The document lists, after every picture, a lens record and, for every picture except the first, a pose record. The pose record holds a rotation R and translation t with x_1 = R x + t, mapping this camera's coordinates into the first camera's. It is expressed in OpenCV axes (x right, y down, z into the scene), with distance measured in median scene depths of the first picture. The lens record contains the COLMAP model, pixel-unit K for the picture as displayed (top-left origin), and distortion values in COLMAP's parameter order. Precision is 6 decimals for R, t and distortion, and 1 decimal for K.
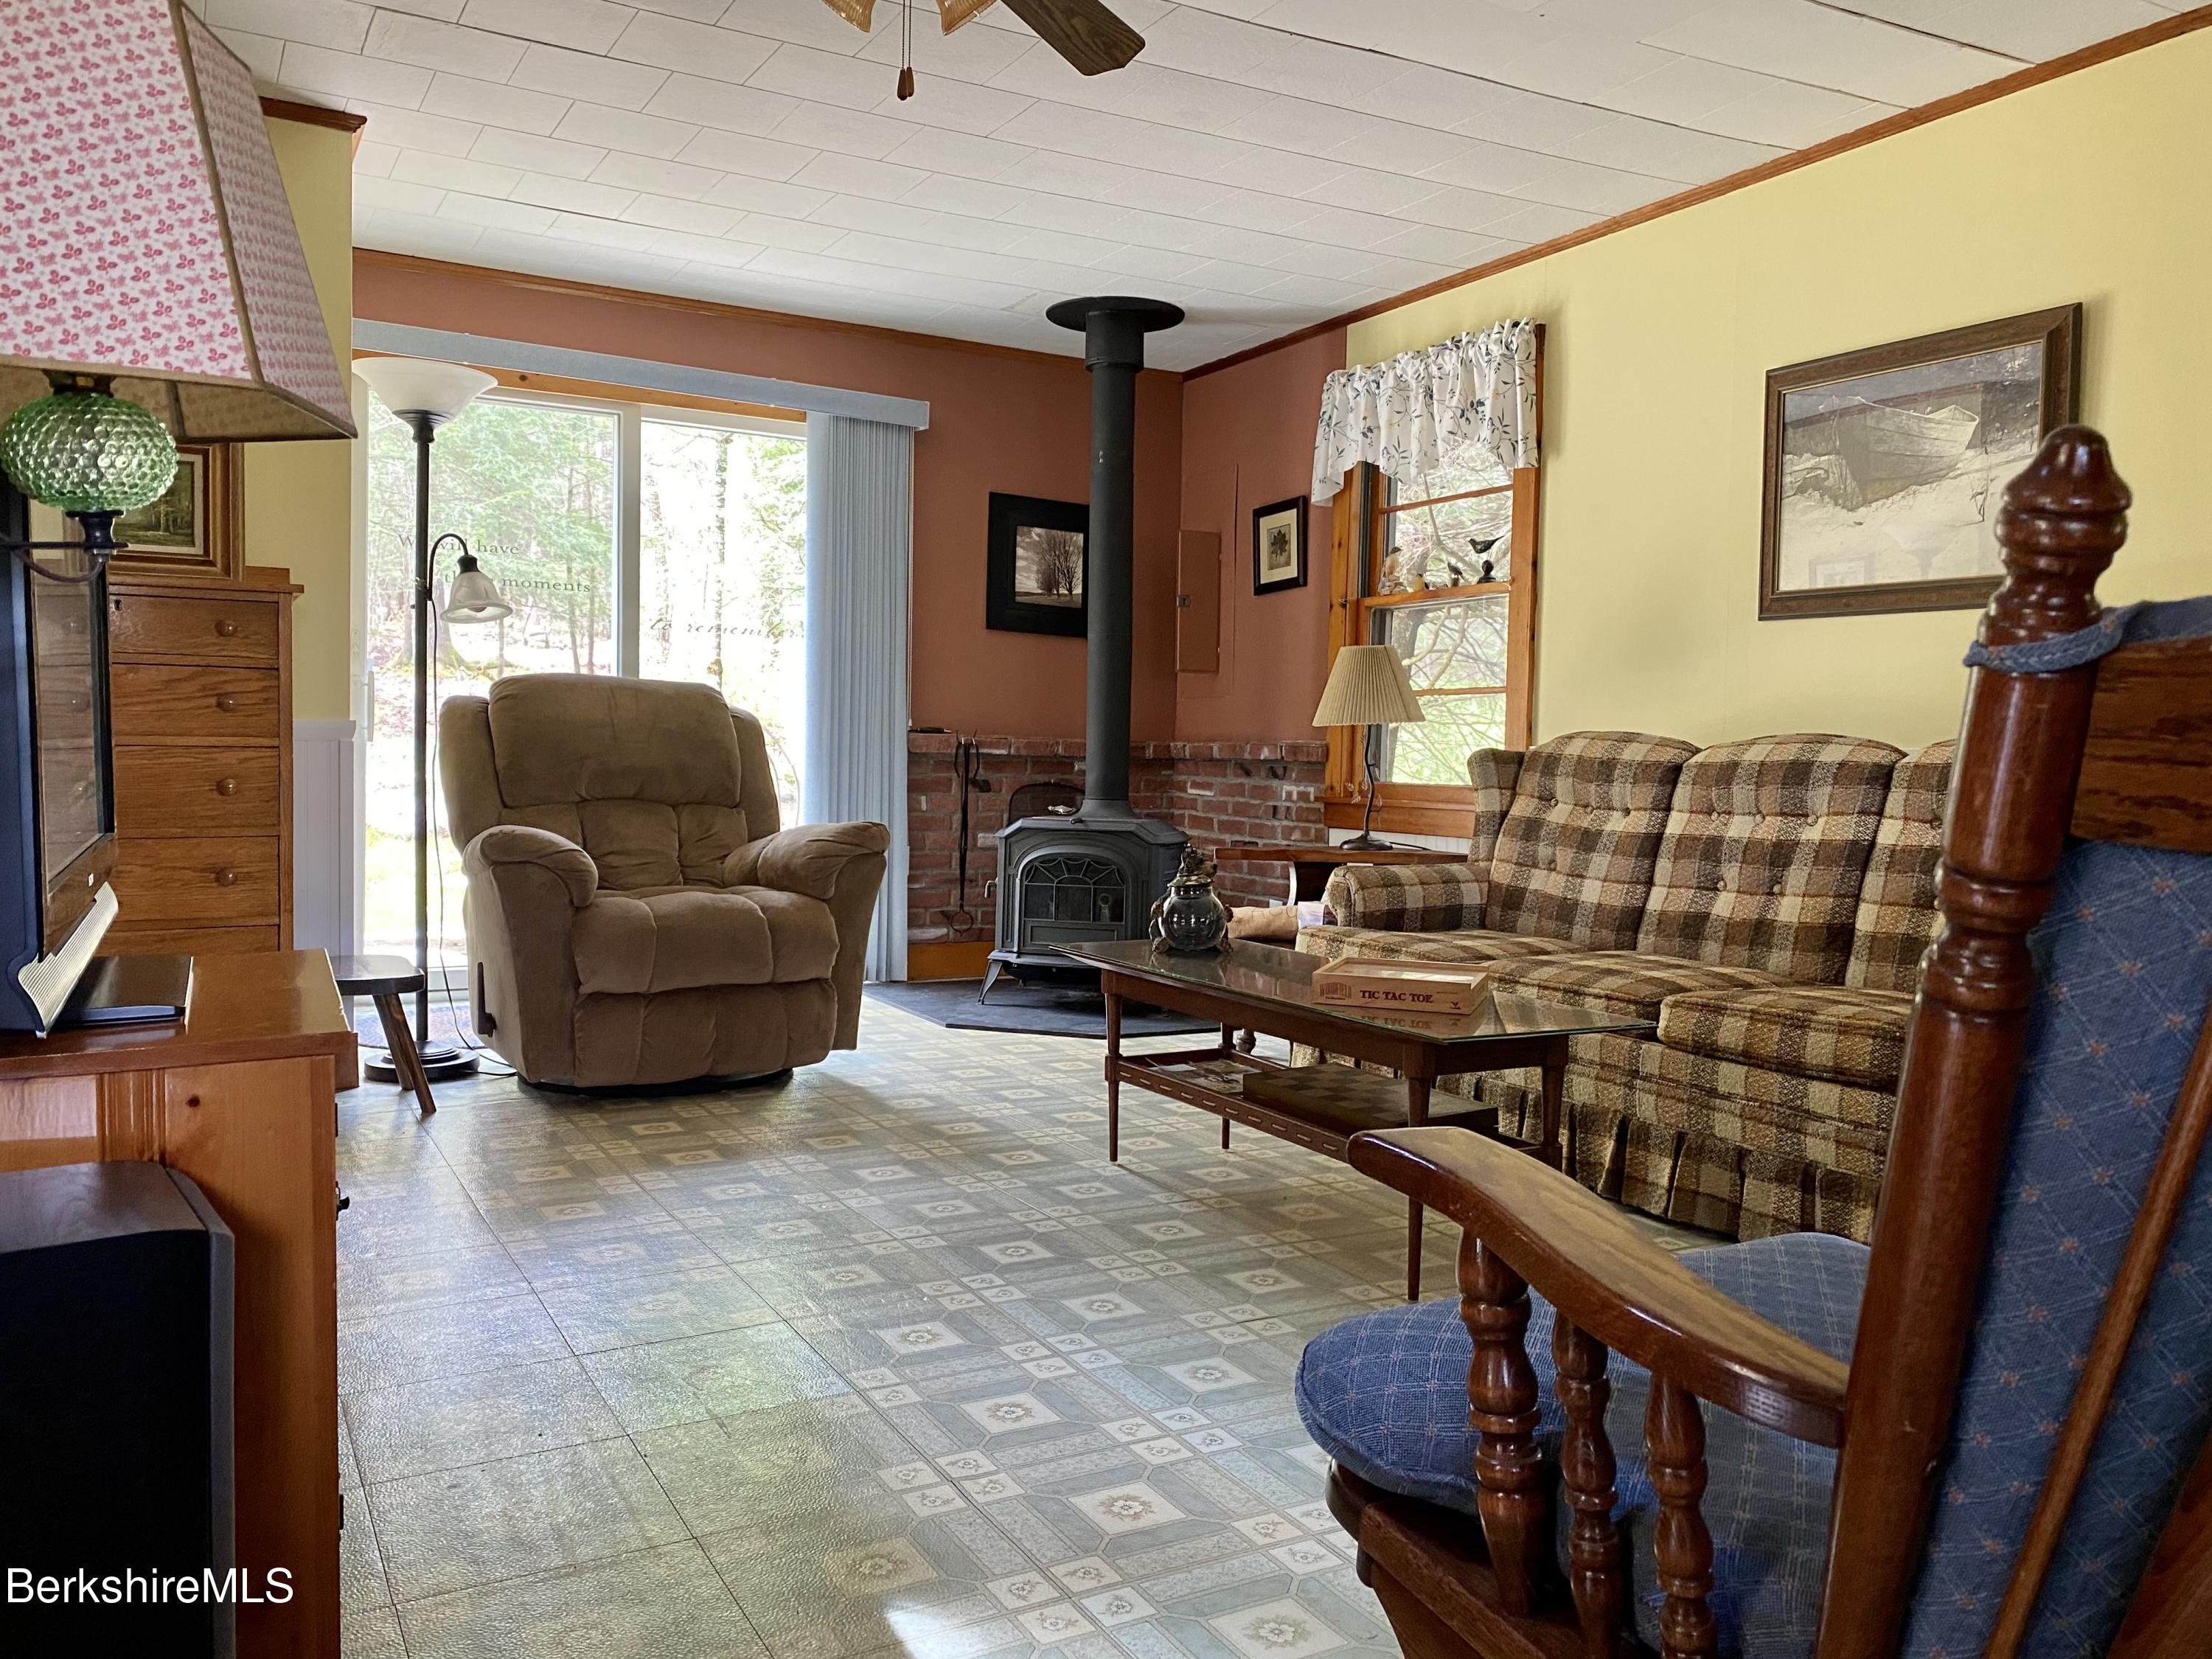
lens RADIAL K [[1676.9, 0, 1106.0], [0, 1676.9, 829.5], [0, 0, 1]] dist [0.008866, 0.003639]
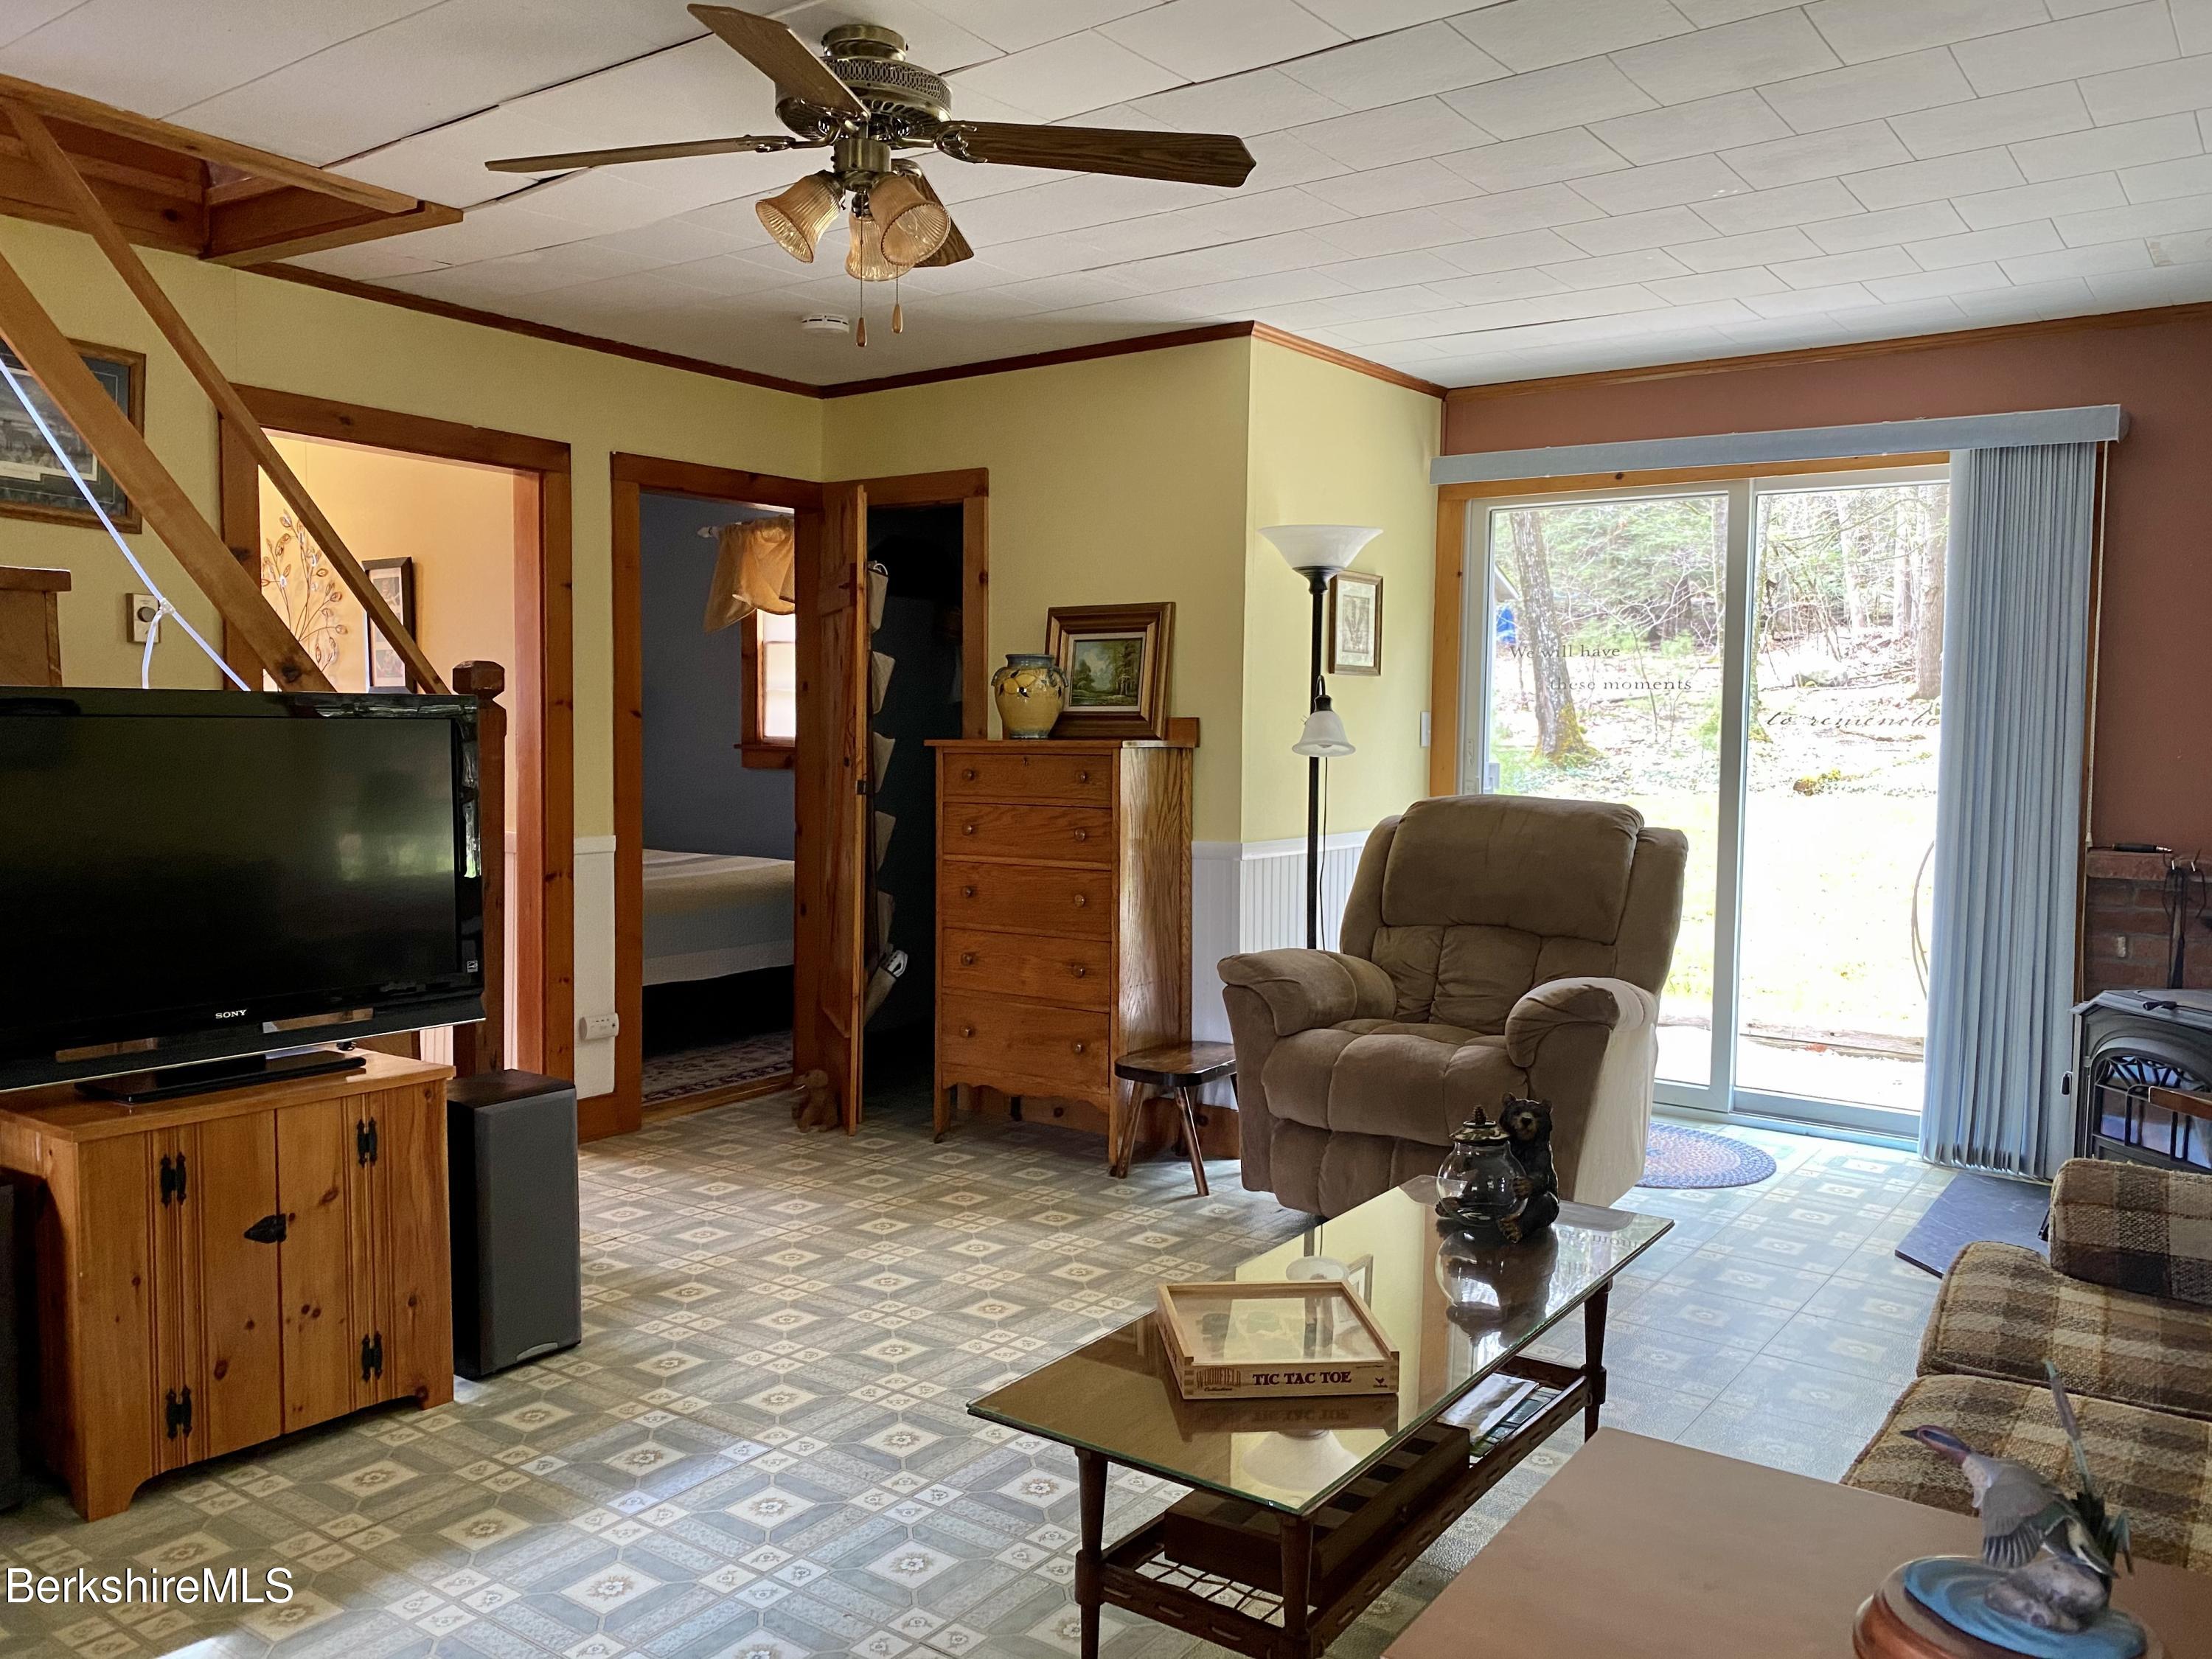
lens RADIAL K [[1656.4, 0, 1106.0], [0, 1656.4, 829.5], [0, 0, 1]] dist [0.135067, -0.288140]
pose [[0.431070, 0.039615, -0.901448, 0.558919], [-0.045357, 0.998724, 0.022201, -0.097889], [0.901178, 0.031316, 0.432317, 0.428449]]
